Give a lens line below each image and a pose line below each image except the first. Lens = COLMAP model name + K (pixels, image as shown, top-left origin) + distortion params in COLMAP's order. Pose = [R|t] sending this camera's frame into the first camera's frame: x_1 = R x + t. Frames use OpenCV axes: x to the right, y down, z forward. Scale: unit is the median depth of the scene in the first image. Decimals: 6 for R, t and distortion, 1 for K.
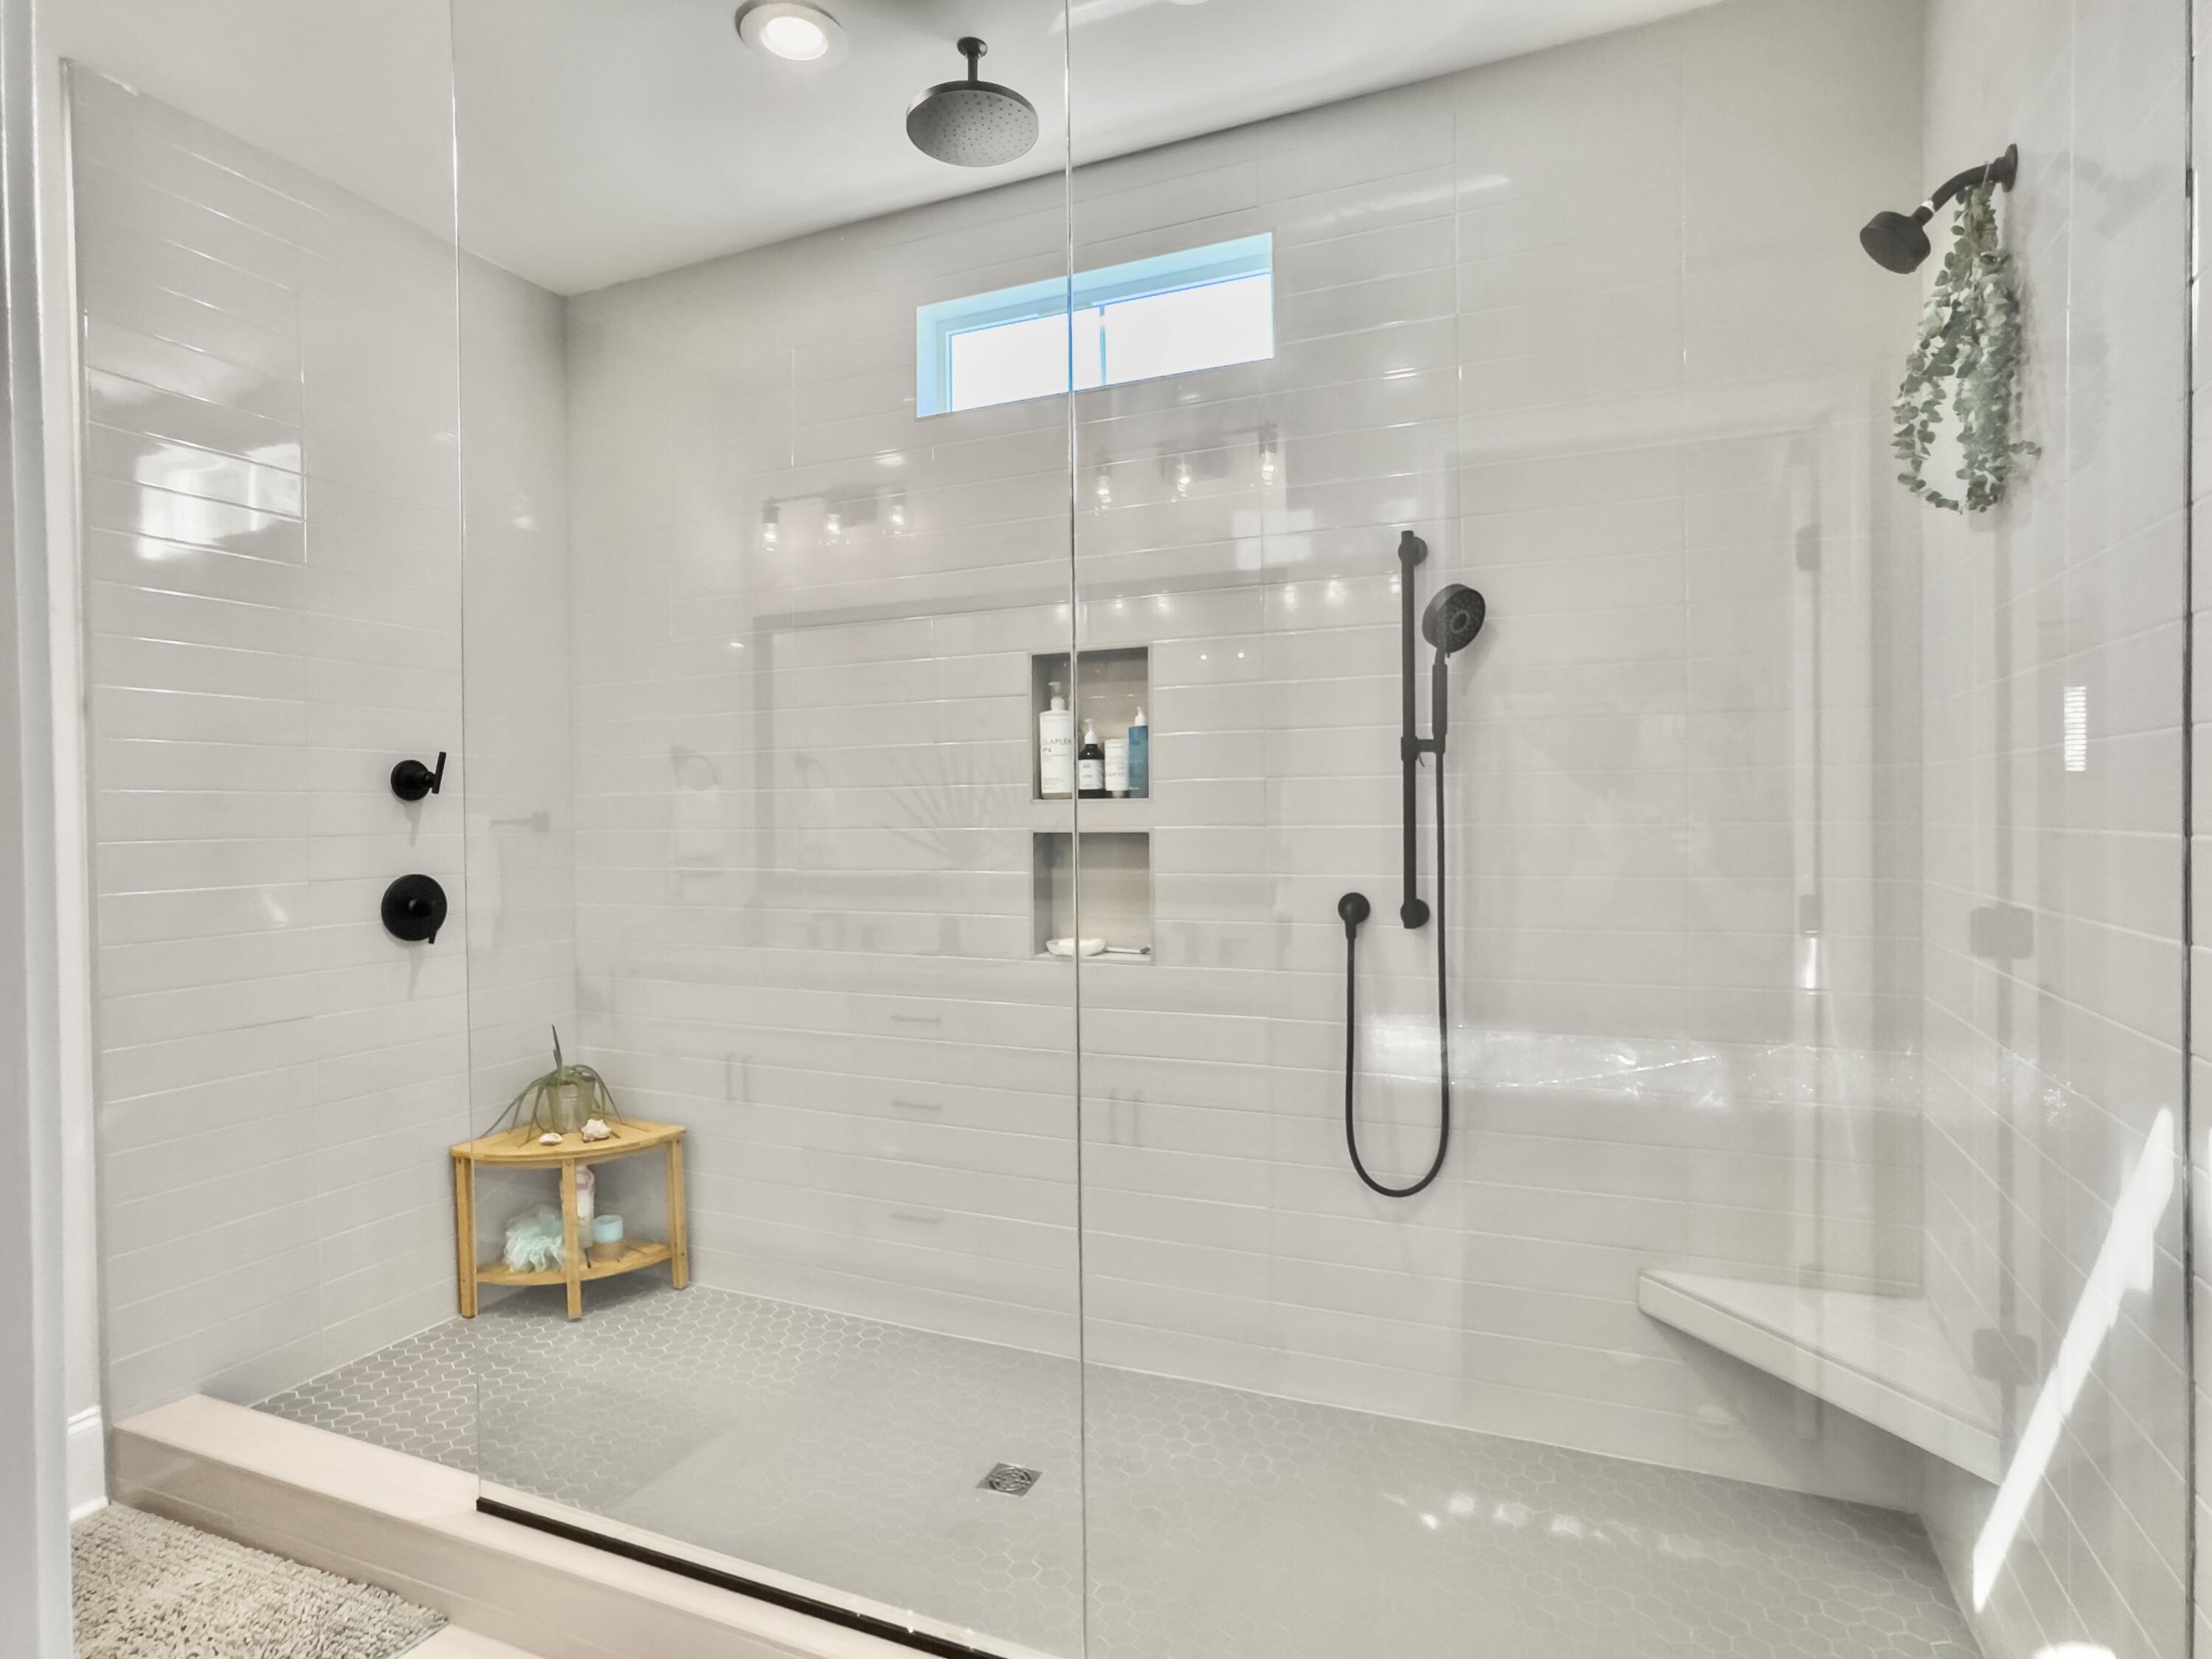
lens RADIAL K [[1183.1, 0, 1106.0], [0, 1183.1, 829.5], [0, 0, 1]] dist [0.001082, 0.001370]
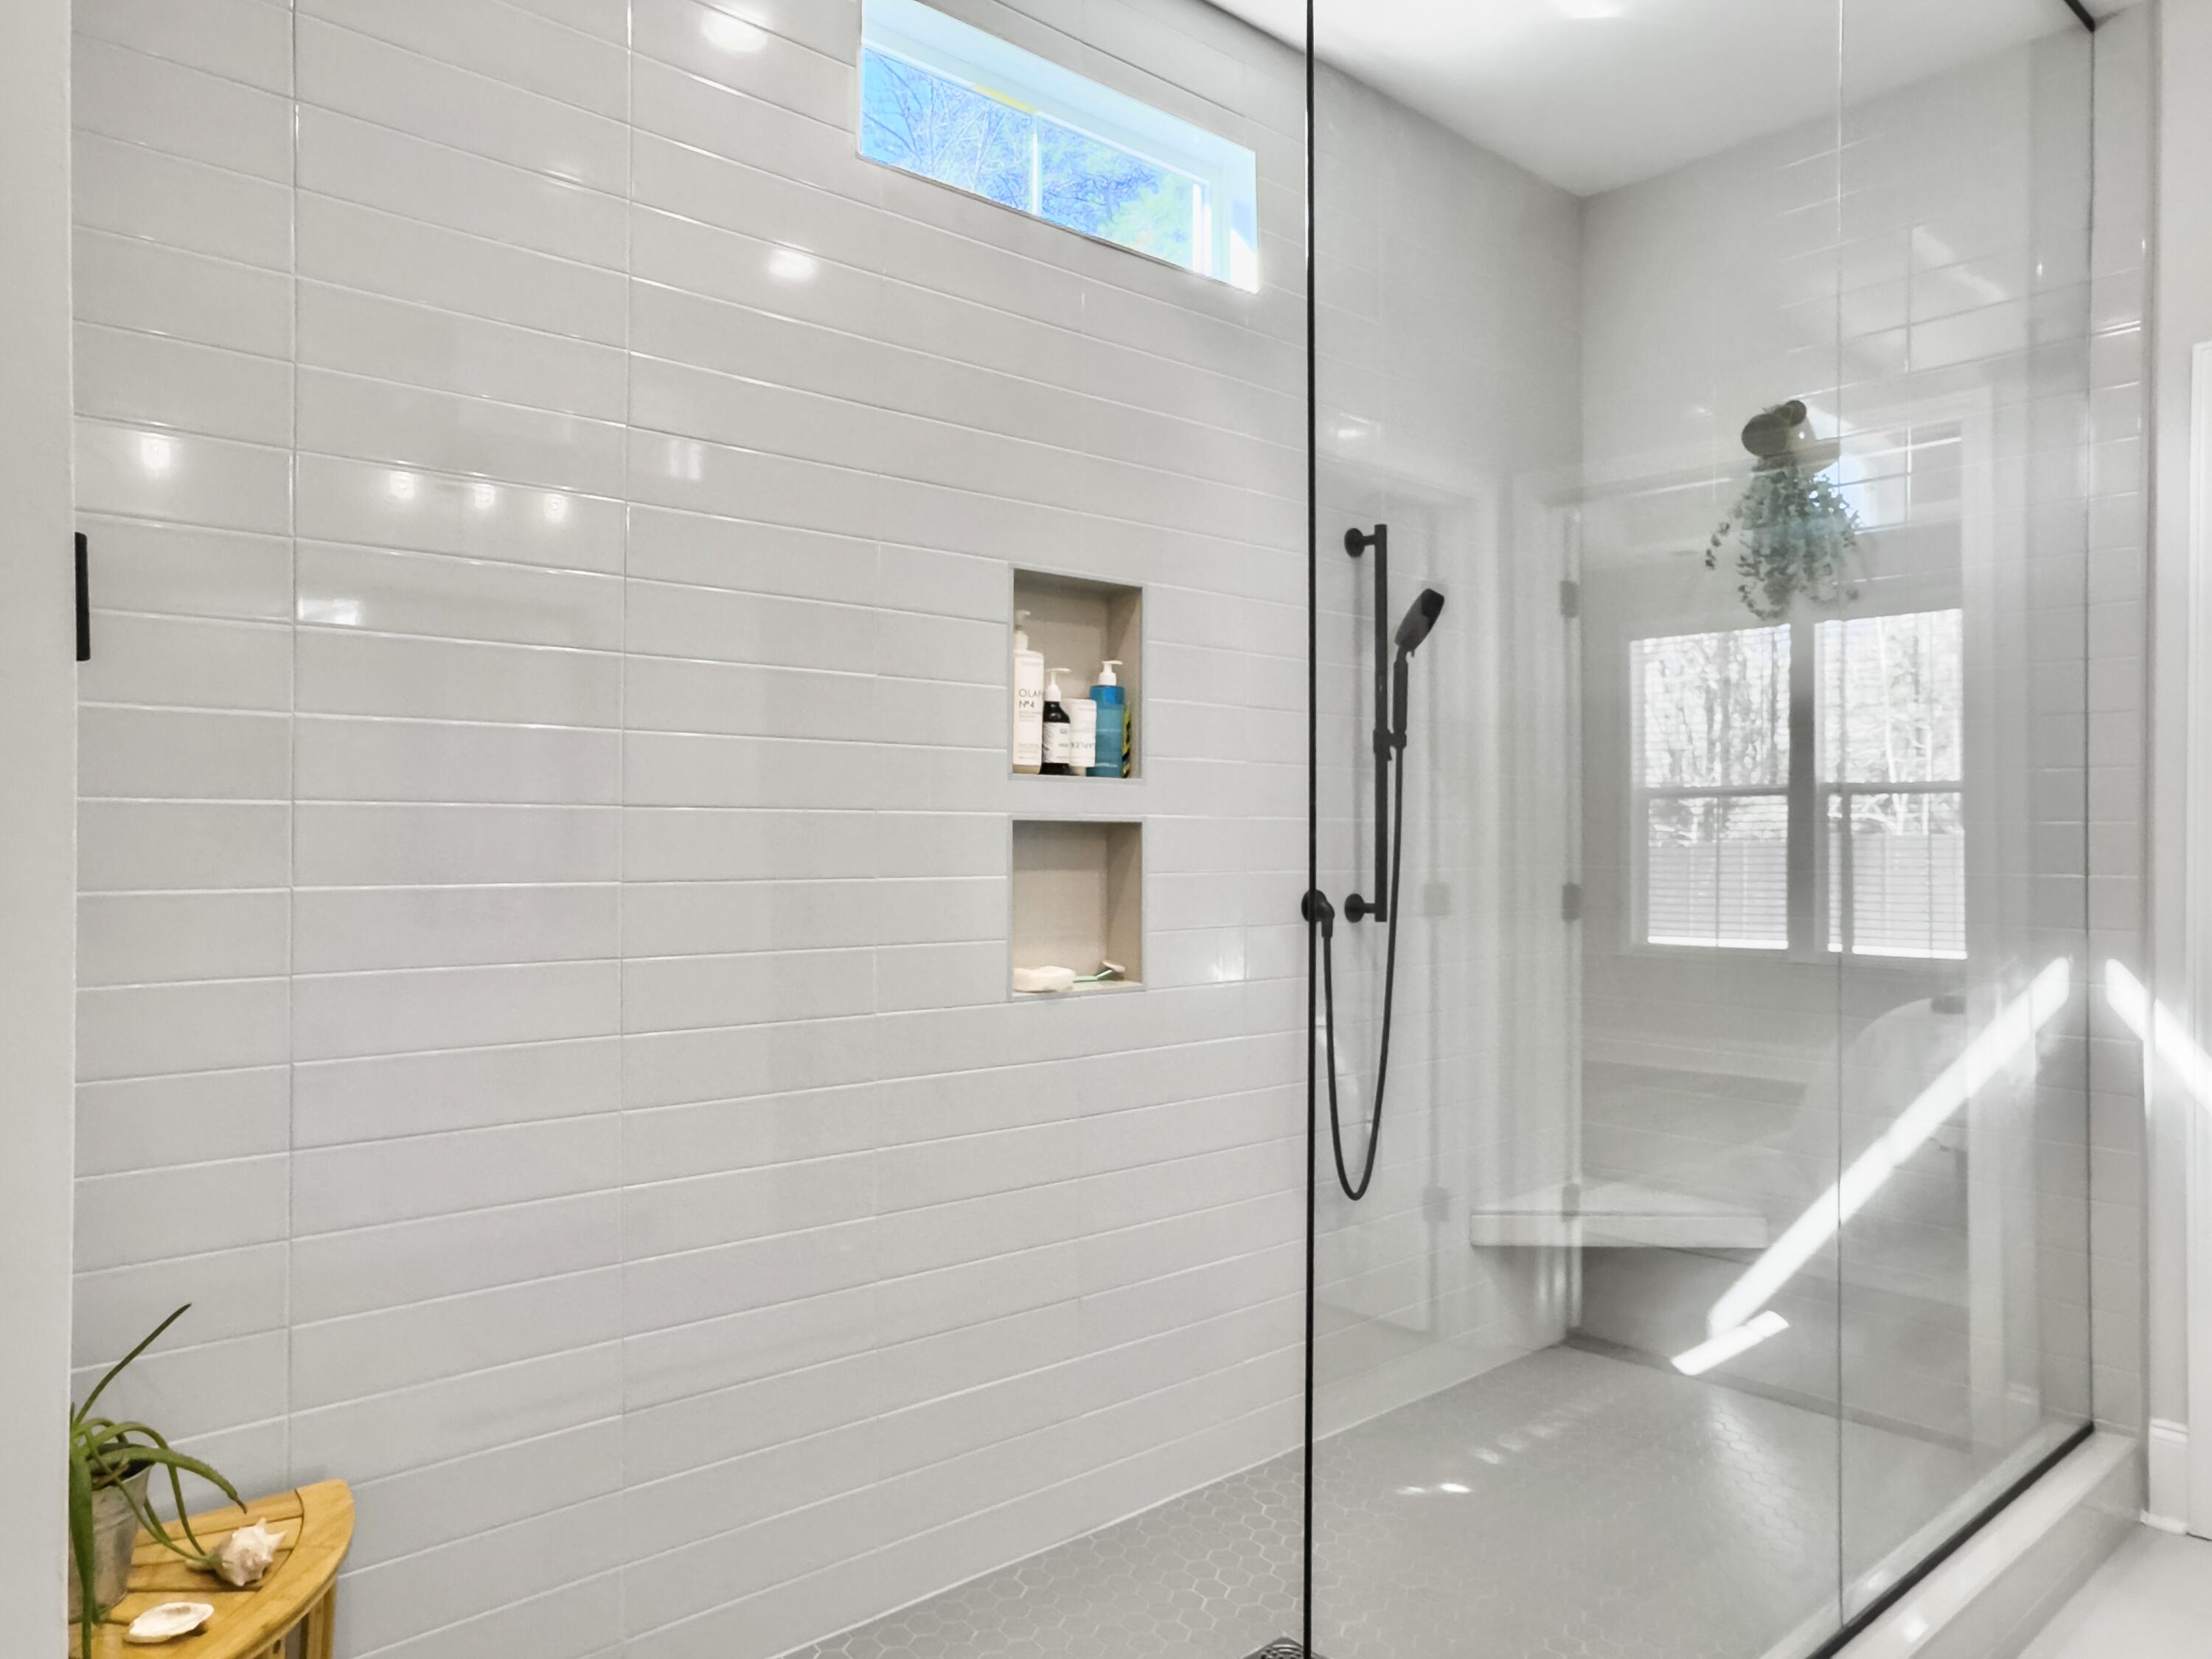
lens RADIAL K [[1576.3, 0, 1106.0], [0, 1576.3, 829.5], [0, 0, 1]] dist [-0.032700, 0.067037]
pose [[0.413362, 0.025125, 0.910220, -0.918820], [0.007438, 0.999493, -0.030967, 0.039592], [-0.910537, 0.019571, 0.412965, 0.578936]]
